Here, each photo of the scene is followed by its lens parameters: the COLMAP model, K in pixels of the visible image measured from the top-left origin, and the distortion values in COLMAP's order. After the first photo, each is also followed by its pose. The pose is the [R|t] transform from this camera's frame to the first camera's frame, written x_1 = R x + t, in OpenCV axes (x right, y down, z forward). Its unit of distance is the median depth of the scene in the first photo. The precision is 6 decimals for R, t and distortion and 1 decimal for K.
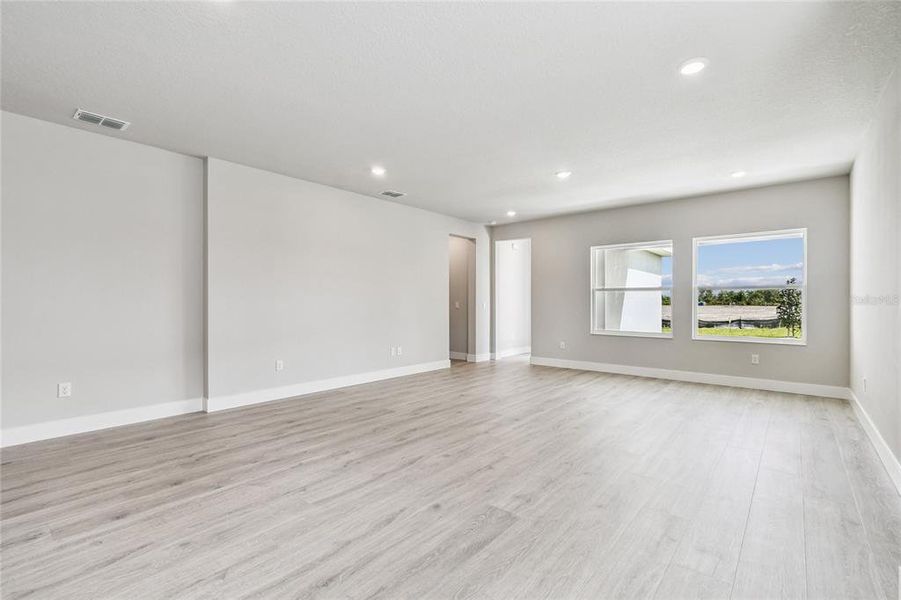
lens RADIAL K [[406.7, 0, 449.9], [0, 406.7, 294.6], [0, 0, 1]] dist [0.004289, 0.000672]
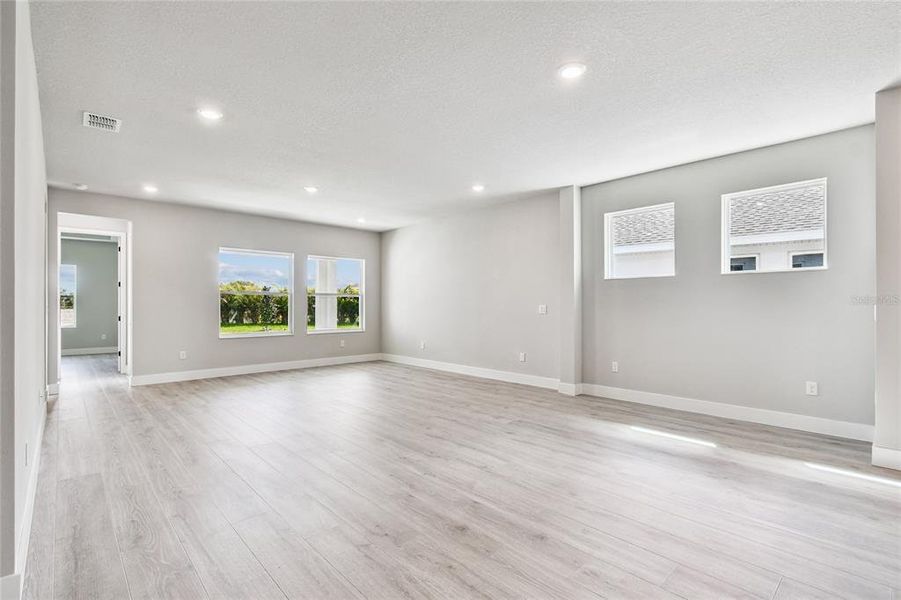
lens RADIAL K [[406.7, 0, 458.3], [0, 406.7, 305.4], [0, 0, 1]] dist [0.004289, 0.000672]
pose [[0.106454, -0.003175, 0.994313, -1.256891], [-0.018684, 0.999812, 0.005193, 0.008011], [-0.994142, -0.019130, 0.106375, 0.787042]]
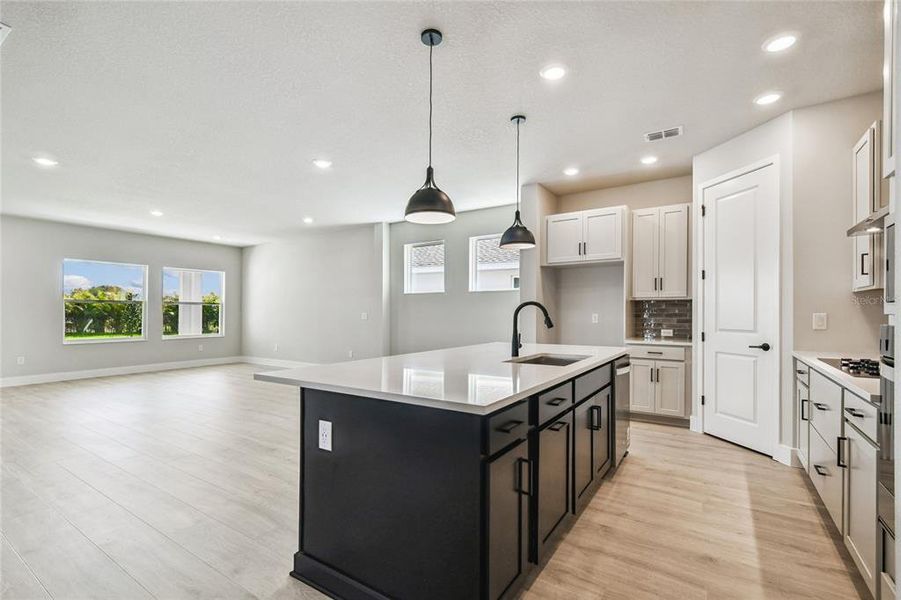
lens RADIAL K [[406.7, 0, 465.3], [0, 406.7, 311.0], [0, 0, 1]] dist [0.004289, 0.000672]
pose [[-0.116097, 0.004603, 0.993227, -1.764565], [-0.019694, 0.999782, -0.006935, 0.003827], [-0.993043, -0.020366, -0.115981, 0.323862]]
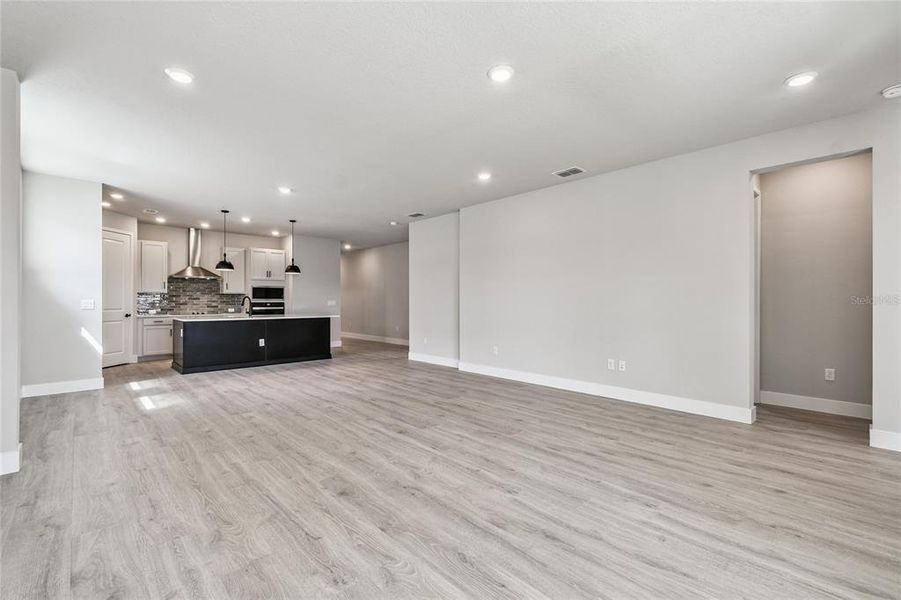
lens RADIAL K [[406.7, 0, 449.4], [0, 406.7, 294.1], [0, 0, 1]] dist [0.004289, 0.000672]
pose [[-0.133449, -0.017594, -0.990899, 1.378401], [0.018159, 0.999631, -0.020195, 0.032304], [0.990889, -0.020689, -0.133080, 1.629144]]
